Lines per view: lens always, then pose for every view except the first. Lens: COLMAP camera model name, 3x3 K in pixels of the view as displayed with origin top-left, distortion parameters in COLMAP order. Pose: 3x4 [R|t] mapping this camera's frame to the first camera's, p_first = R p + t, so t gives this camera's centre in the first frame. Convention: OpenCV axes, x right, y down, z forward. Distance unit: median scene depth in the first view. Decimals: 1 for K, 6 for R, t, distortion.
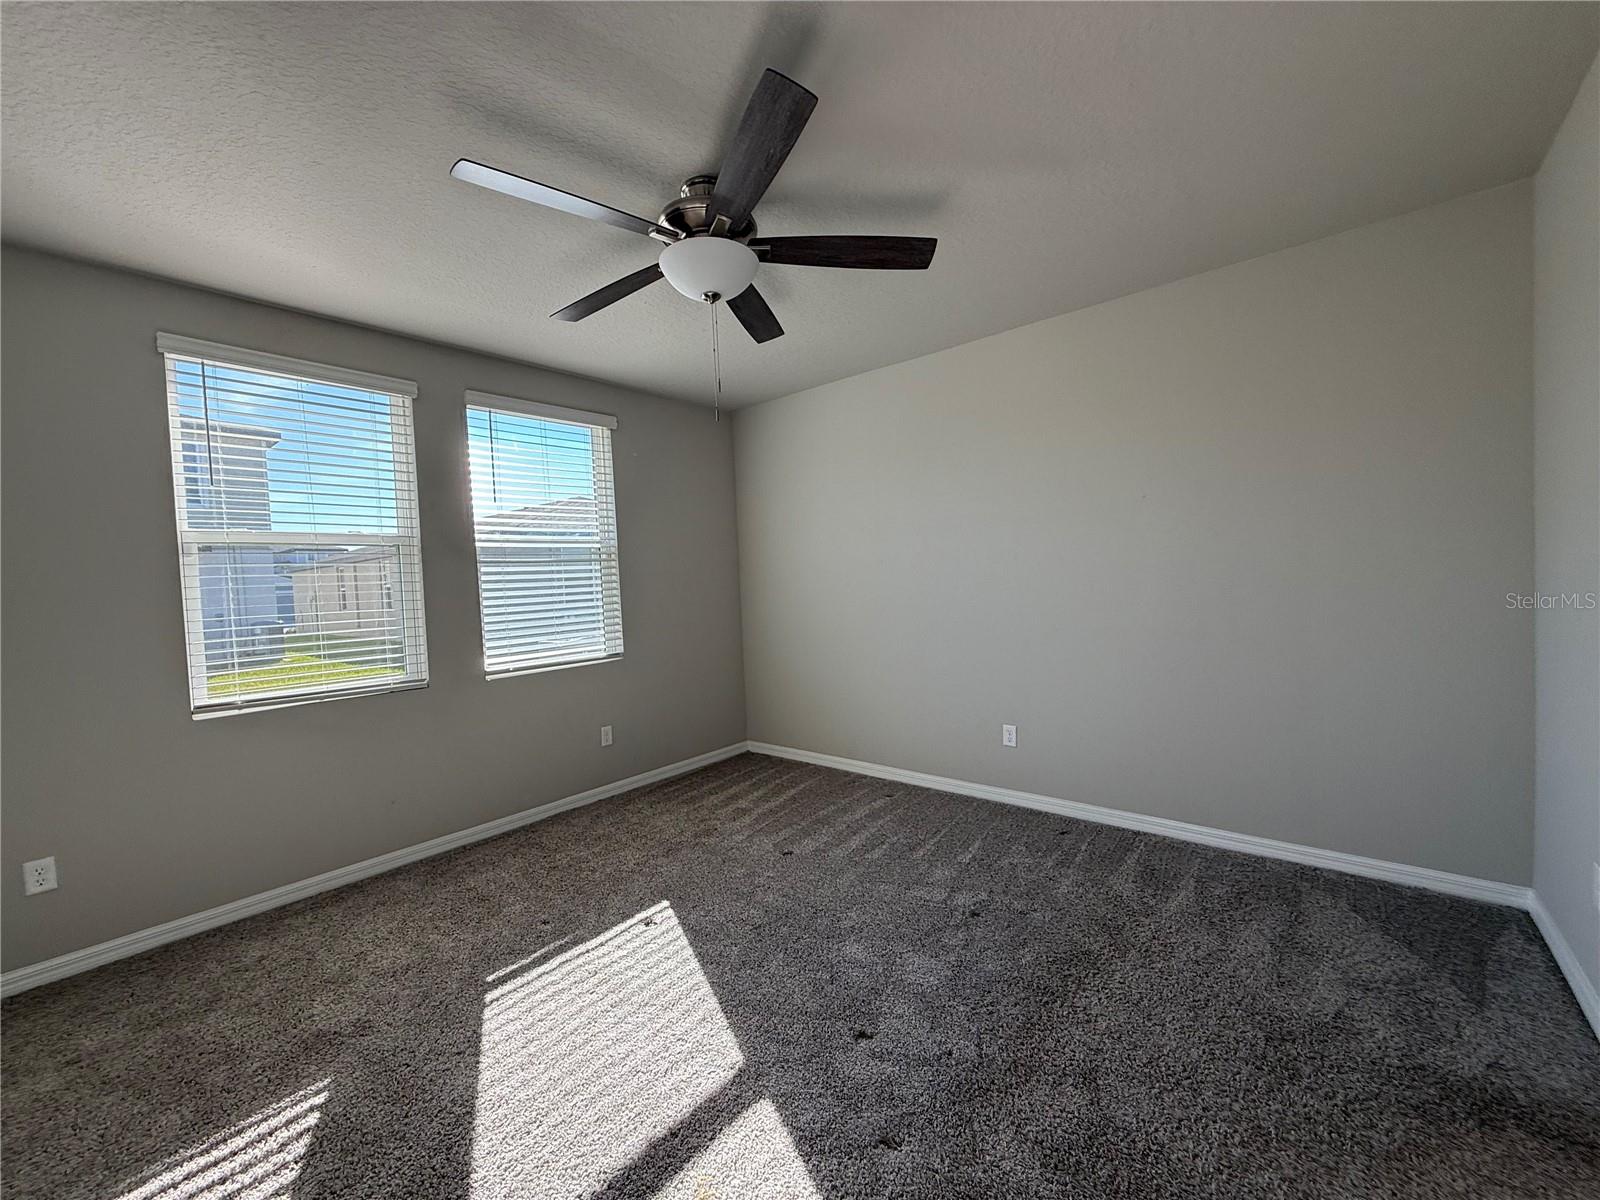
lens RADIAL K [[635.9, 0, 797.9], [0, 635.9, 599.3], [0, 0, 1]] dist [0.004221, 0.000052]
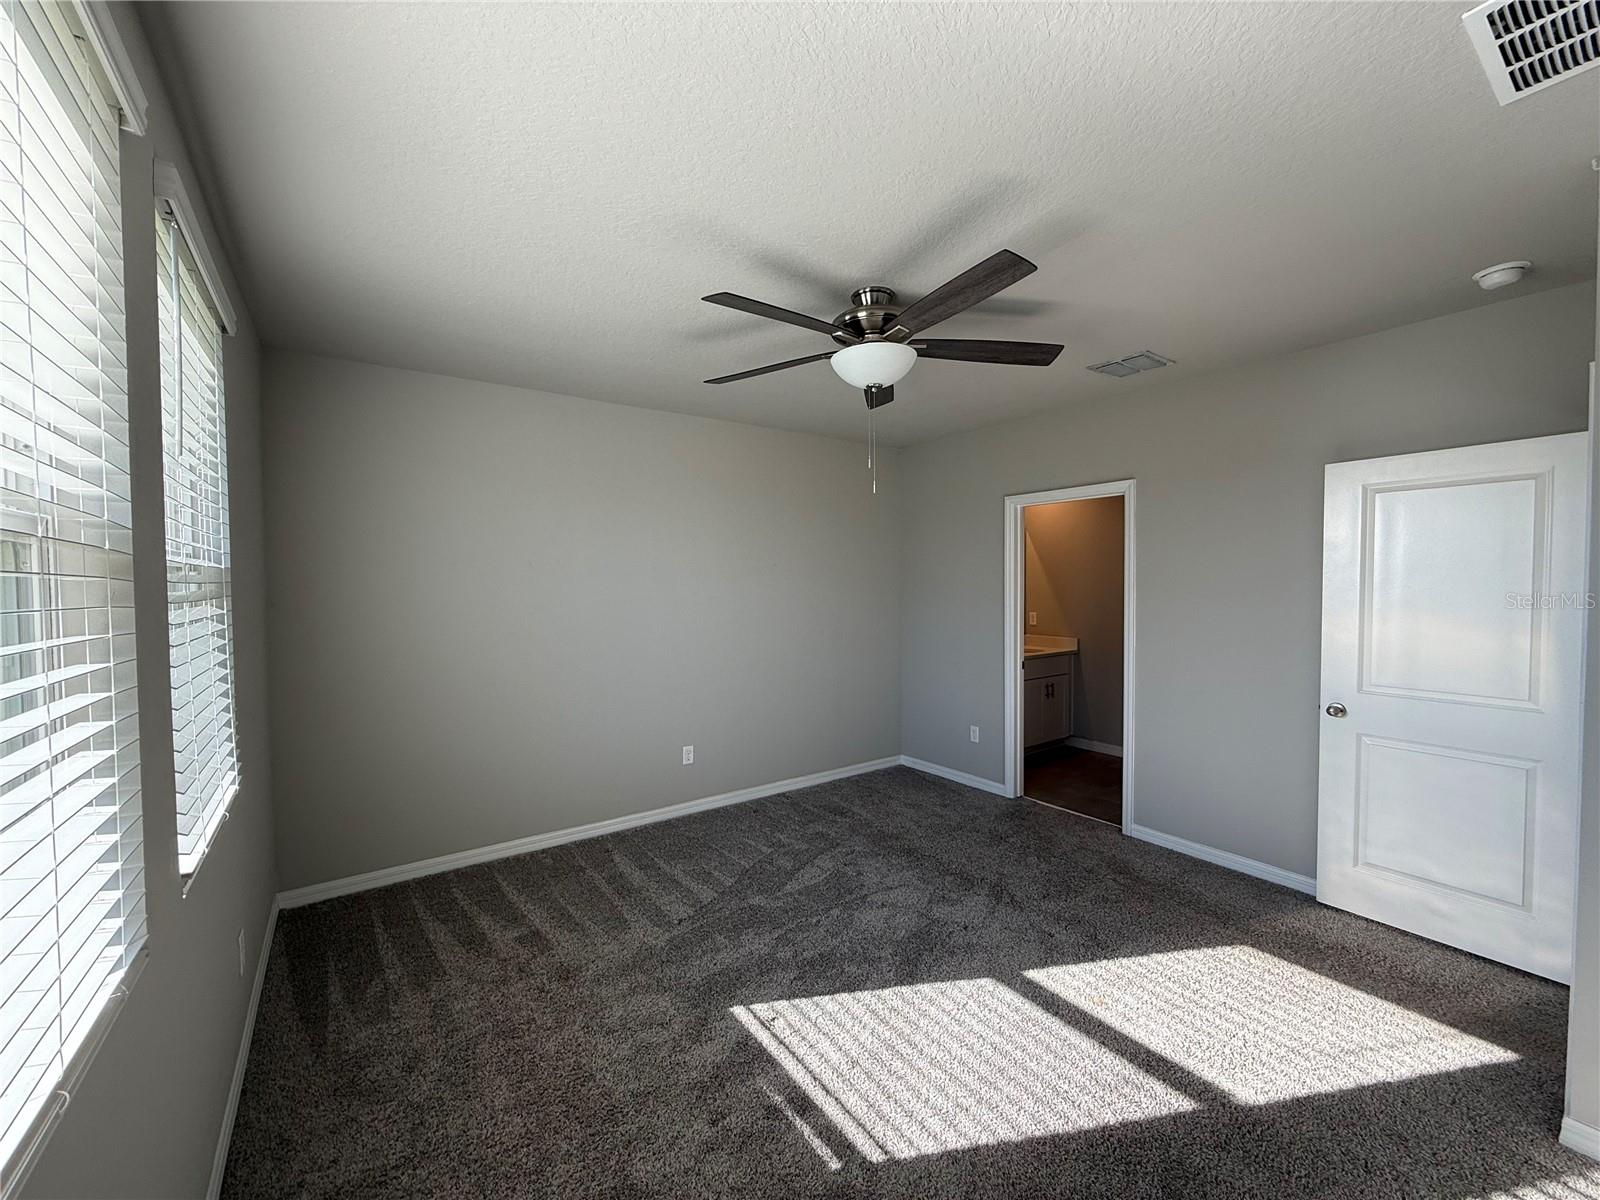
lens RADIAL K [[635.9, 0, 798.2], [0, 635.9, 603.4], [0, 0, 1]] dist [0.004221, 0.000052]
pose [[0.247639, 0.010834, 0.968792, -0.834233], [0.030583, 0.999352, -0.018993, -0.039413], [-0.968369, 0.034332, 0.247148, 0.562075]]
